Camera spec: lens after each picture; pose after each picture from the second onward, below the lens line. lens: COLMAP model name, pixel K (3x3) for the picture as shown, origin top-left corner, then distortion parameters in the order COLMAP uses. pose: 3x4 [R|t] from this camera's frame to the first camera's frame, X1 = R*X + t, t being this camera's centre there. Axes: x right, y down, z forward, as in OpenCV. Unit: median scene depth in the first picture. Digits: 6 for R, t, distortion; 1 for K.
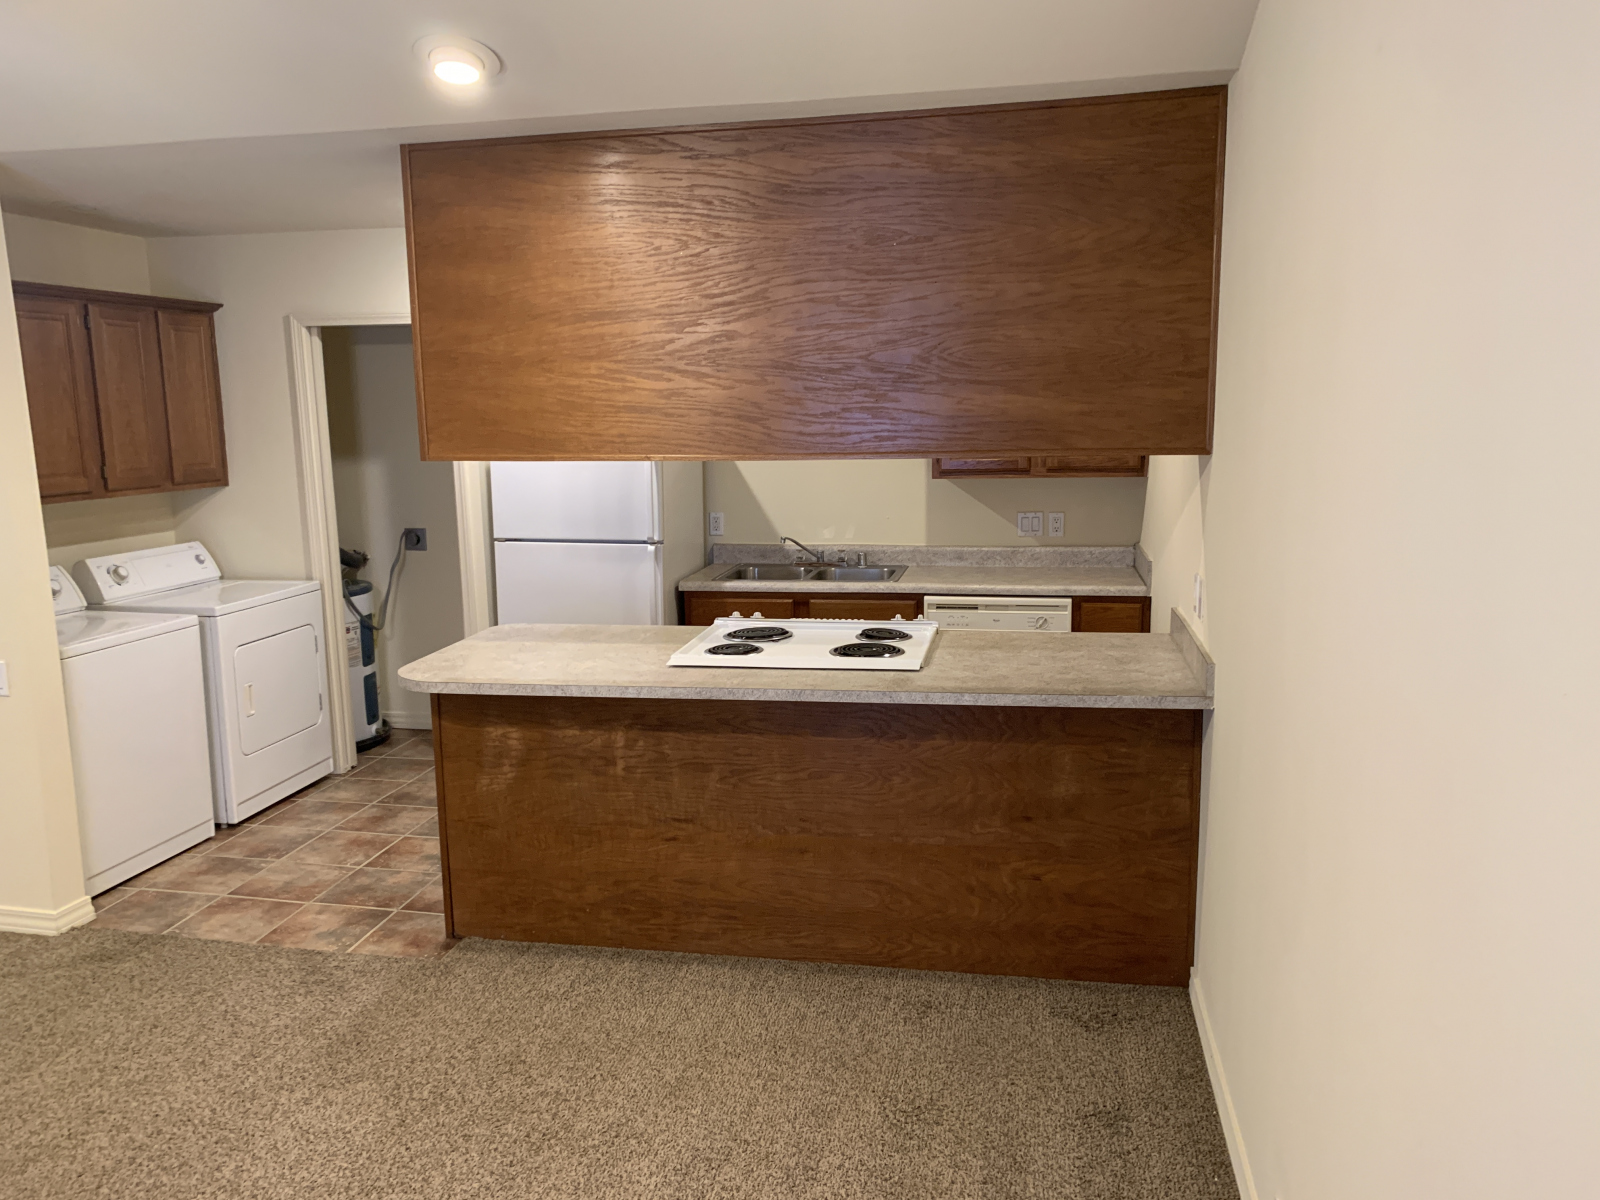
lens RADIAL K [[1212.3, 0, 800.0], [0, 1212.3, 600.0], [0, 0, 1]] dist [0.091051, -0.163129]
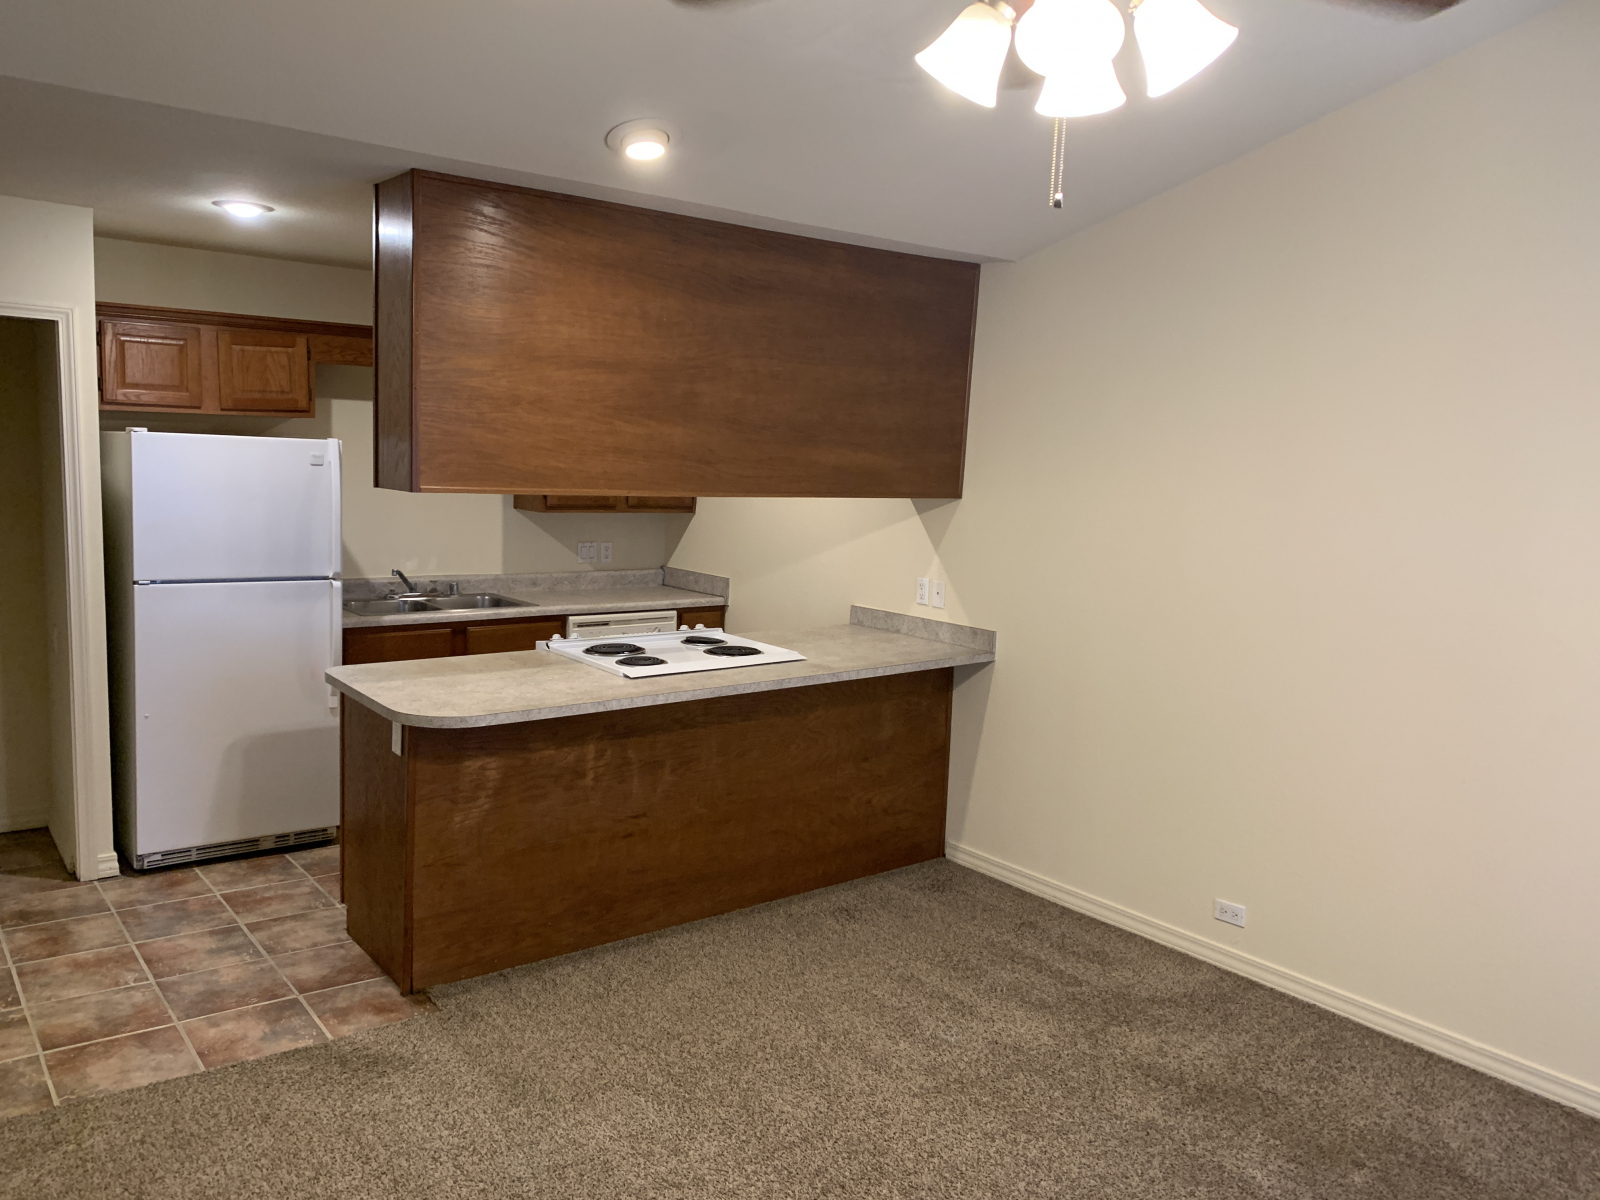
lens RADIAL K [[1182.8, 0, 828.8], [0, 1182.8, 576.4], [0, 0, 1]] dist [-0.006118, -0.006702]
pose [[0.635270, -0.035777, 0.771461, -0.799157], [0.072725, 0.997259, -0.013638, -0.010811], [-0.768859, 0.064768, 0.636130, 0.155900]]
